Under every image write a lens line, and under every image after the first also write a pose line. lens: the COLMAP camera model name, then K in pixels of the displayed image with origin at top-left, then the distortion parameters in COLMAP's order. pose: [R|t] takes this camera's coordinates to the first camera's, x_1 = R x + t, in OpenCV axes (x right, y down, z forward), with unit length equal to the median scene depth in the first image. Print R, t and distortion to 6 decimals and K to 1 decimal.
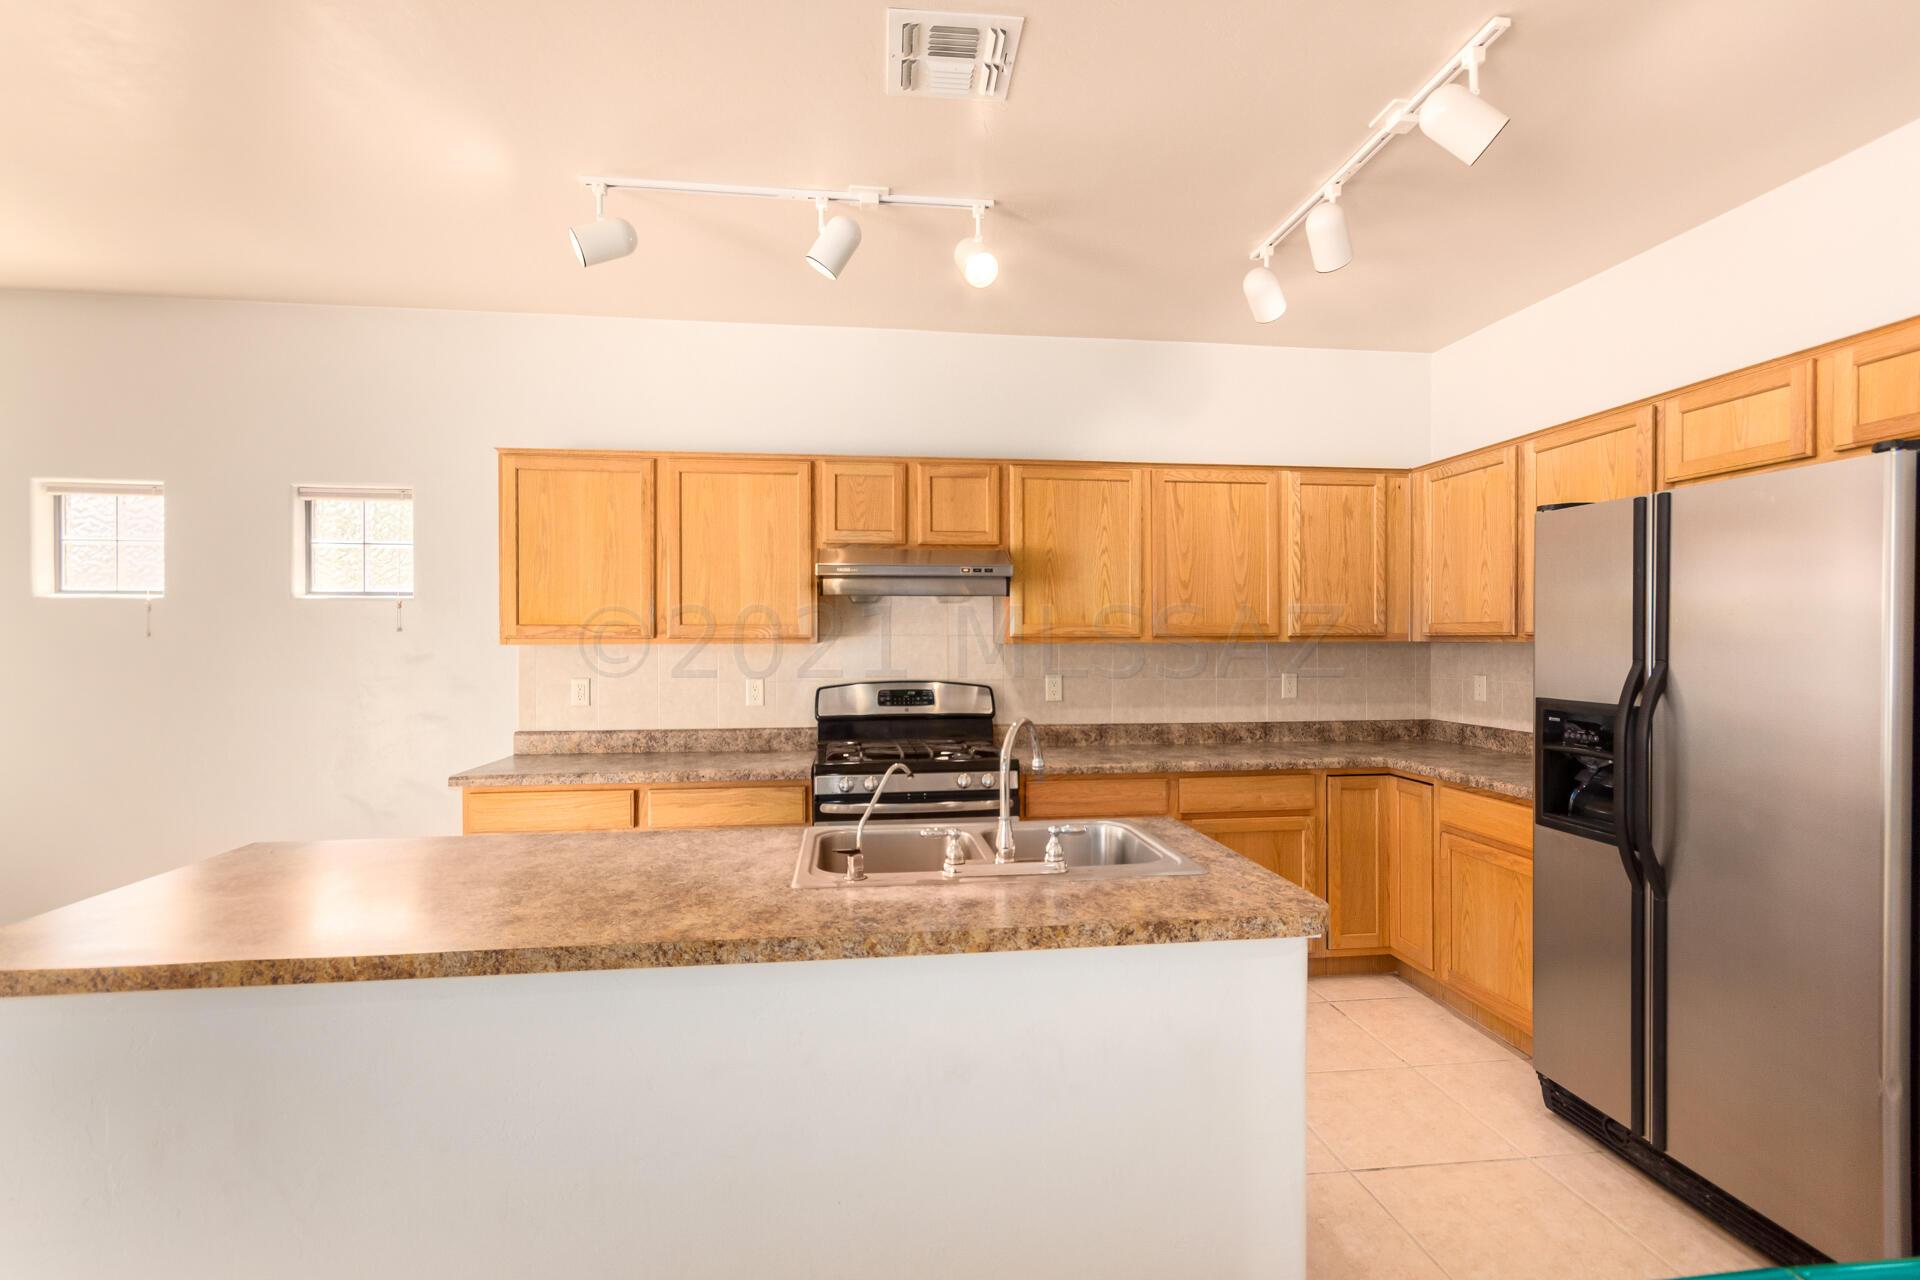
lens RADIAL K [[900.7, 0, 956.3], [0, 900.7, 641.5], [0, 0, 1]] dist [0.000243, 0.001528]
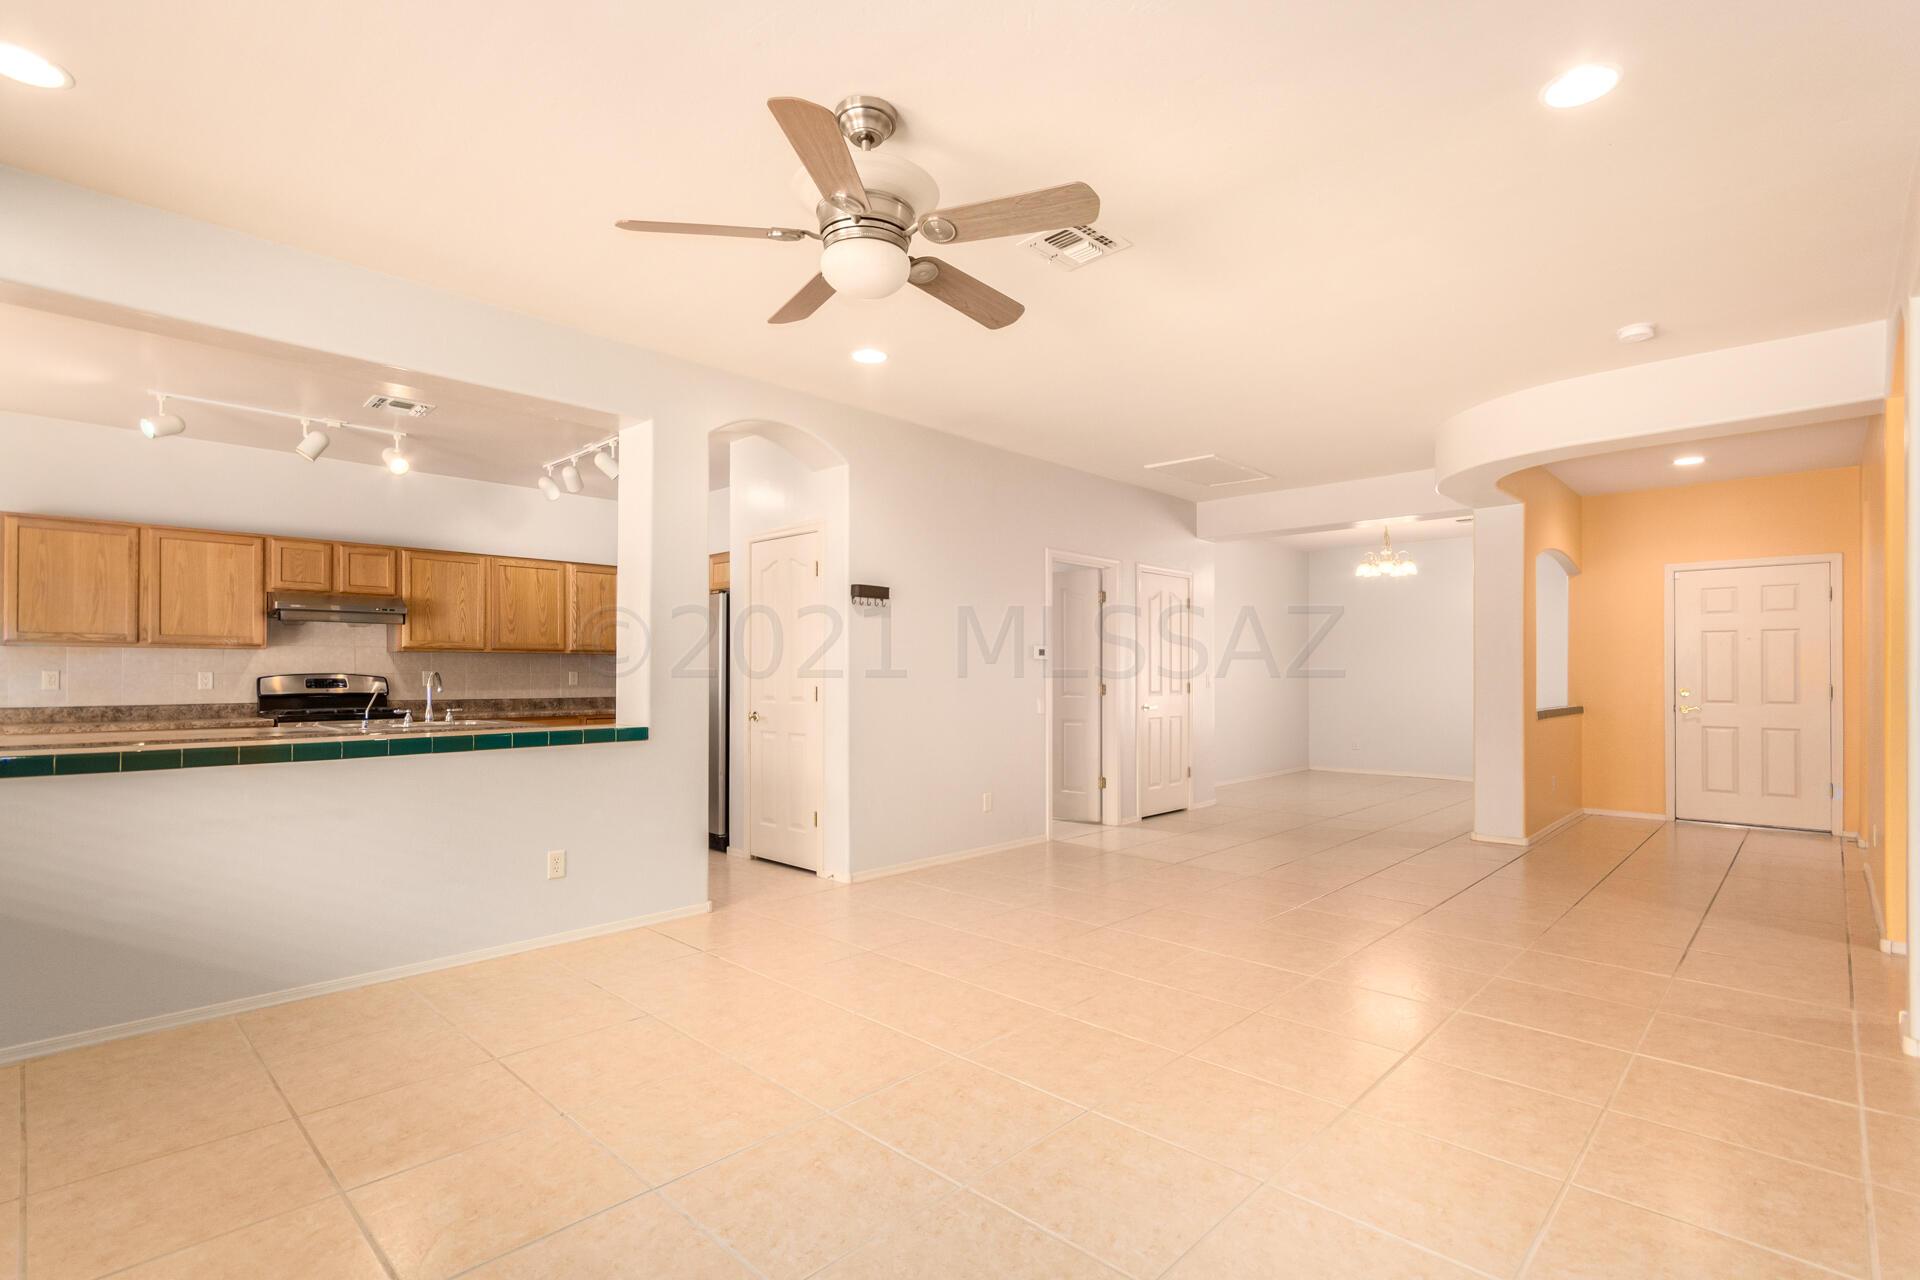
lens RADIAL K [[900.7, 0, 961.1], [0, 900.7, 670.3], [0, 0, 1]] dist [0.000243, 0.001528]
pose [[0.771769, 0.004018, 0.635890, -0.217851], [-0.001448, 0.999989, -0.004562, 0.046395], [-0.635901, 0.002600, 0.771766, -1.061284]]
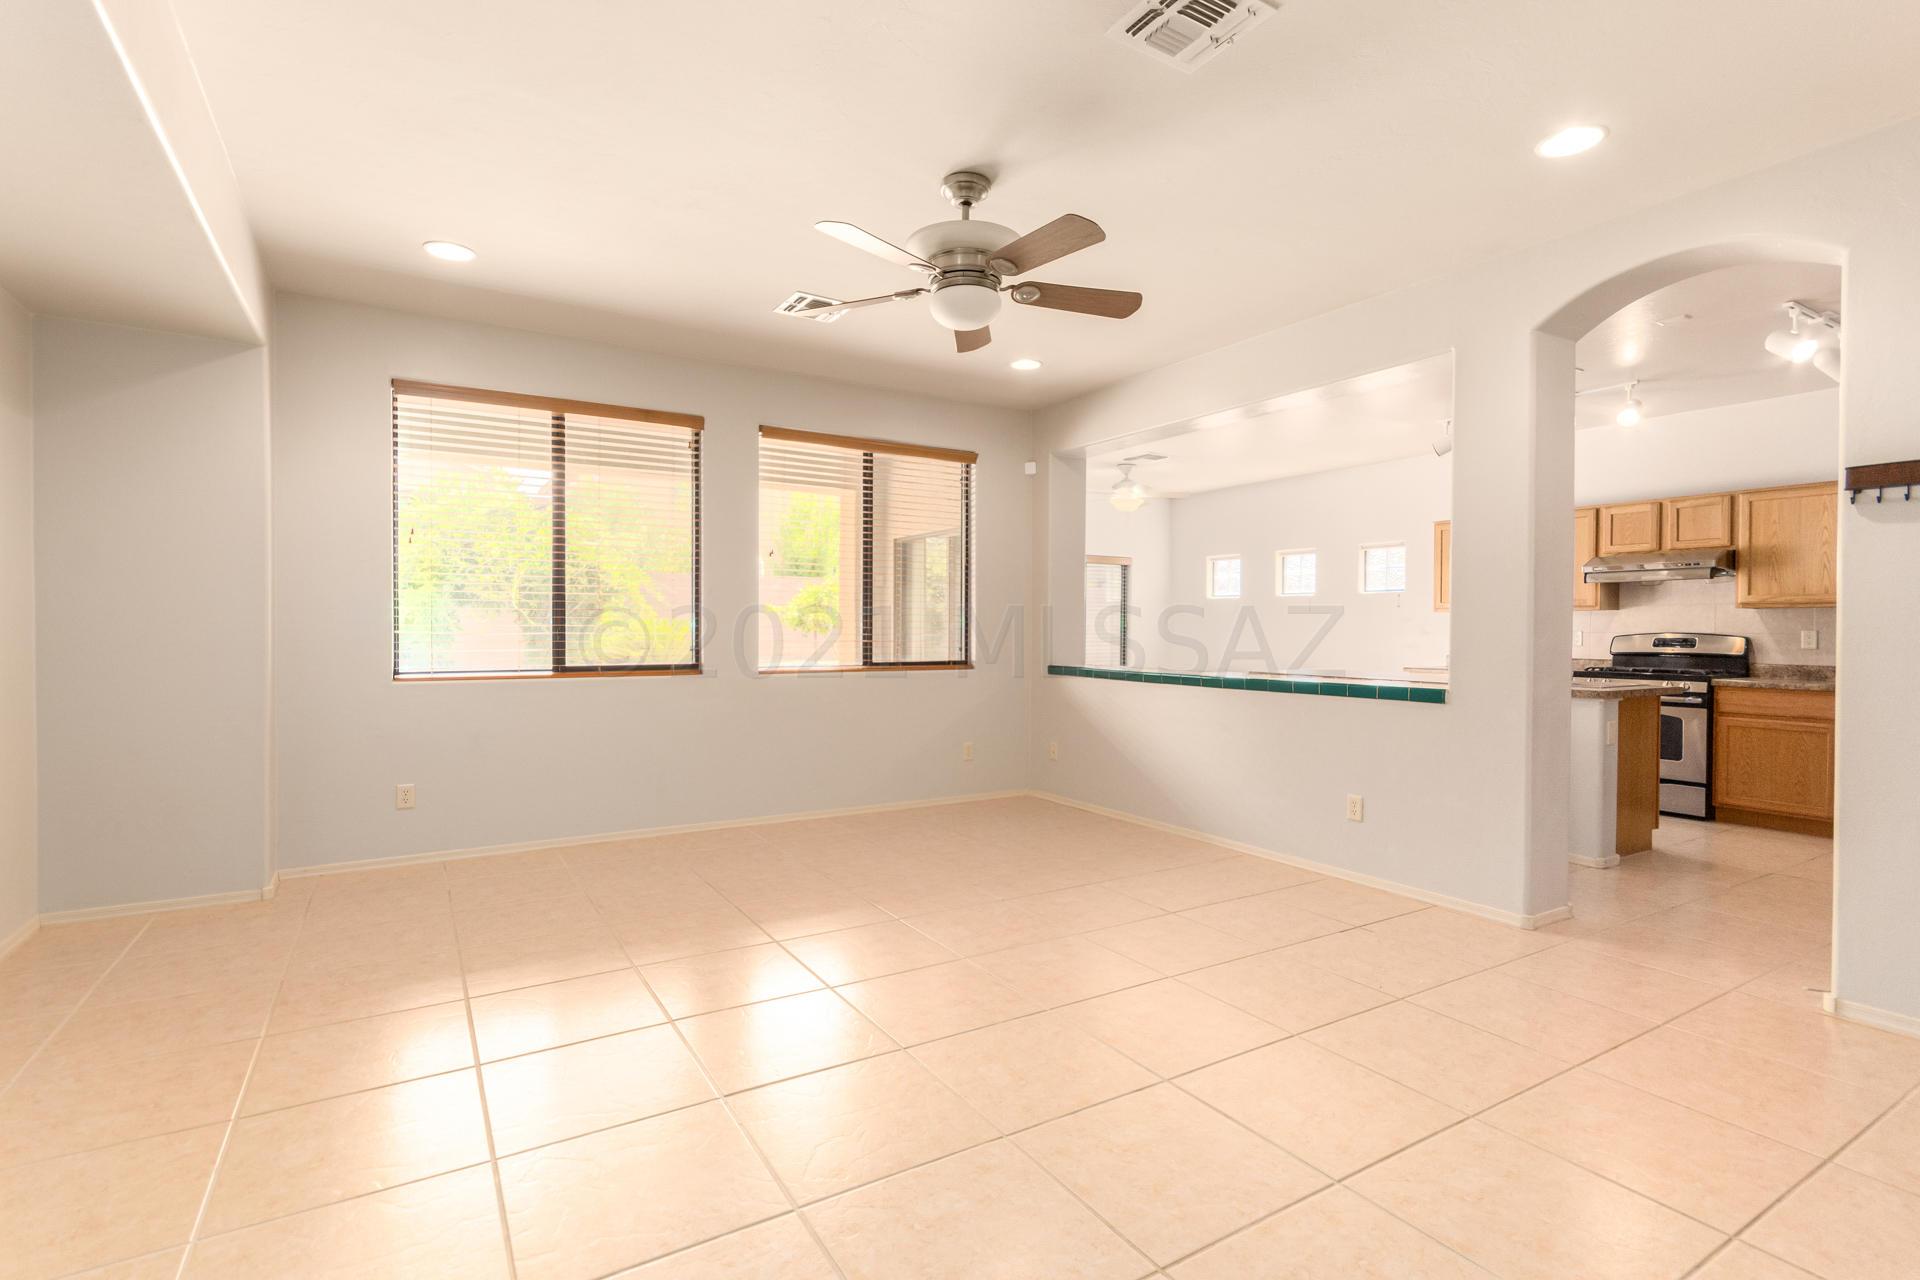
lens RADIAL K [[900.7, 0, 968.5], [0, 900.7, 627.2], [0, 0, 1]] dist [0.000243, 0.001528]
pose [[0.433431, 0.001061, -0.901186, 0.895753], [-0.004335, 0.999990, -0.000907, 0.042845], [0.901176, 0.004300, 0.433432, -0.887368]]
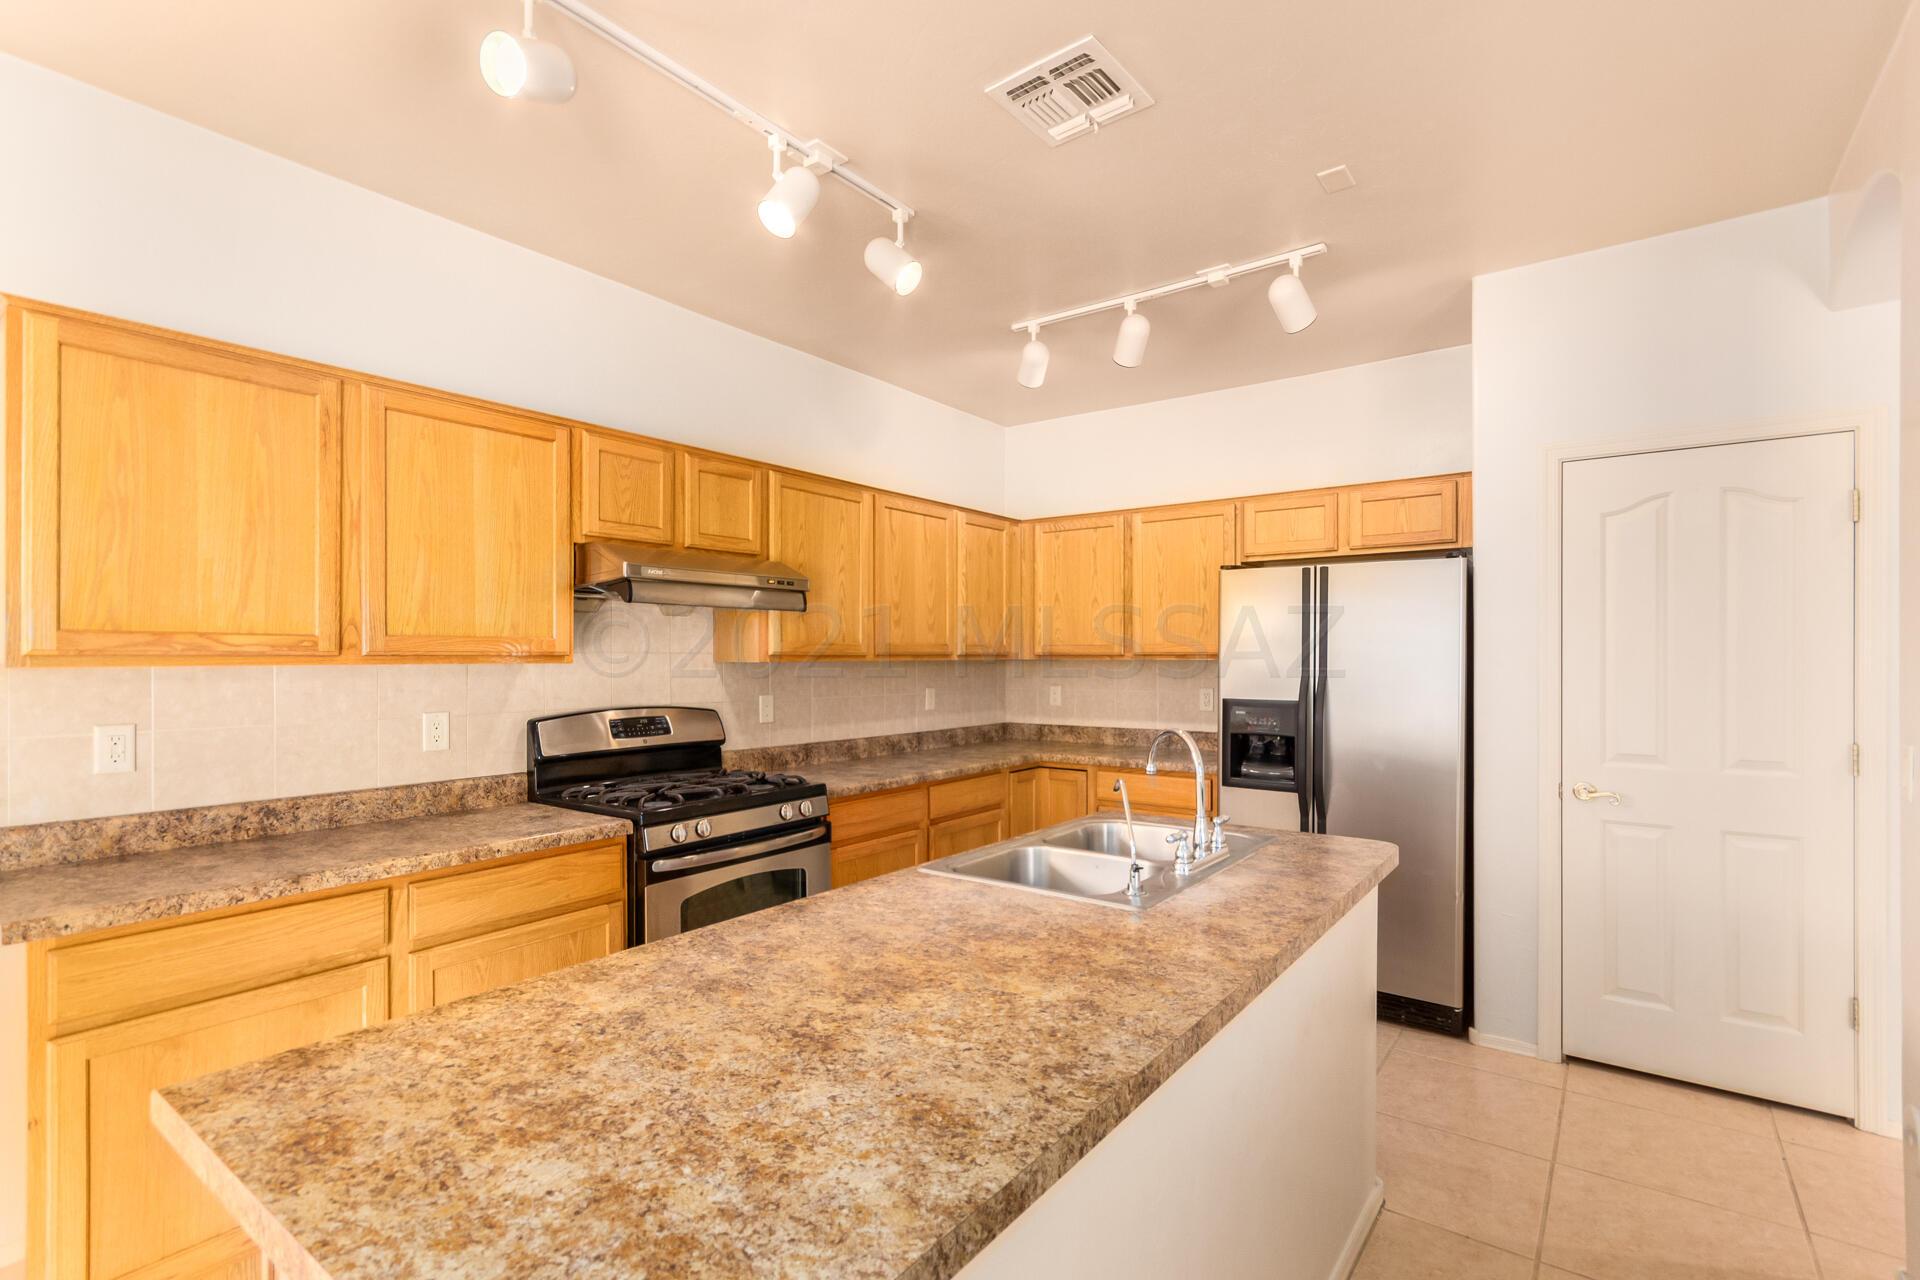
lens RADIAL K [[900.7, 0, 978.5], [0, 900.7, 660.8], [0, 0, 1]] dist [0.000243, 0.001528]
pose [[0.685459, -0.001996, 0.728109, -0.471872], [0.000243, 0.999997, 0.002512, -0.001589], [-0.728112, -0.001545, 0.685457, 0.208163]]
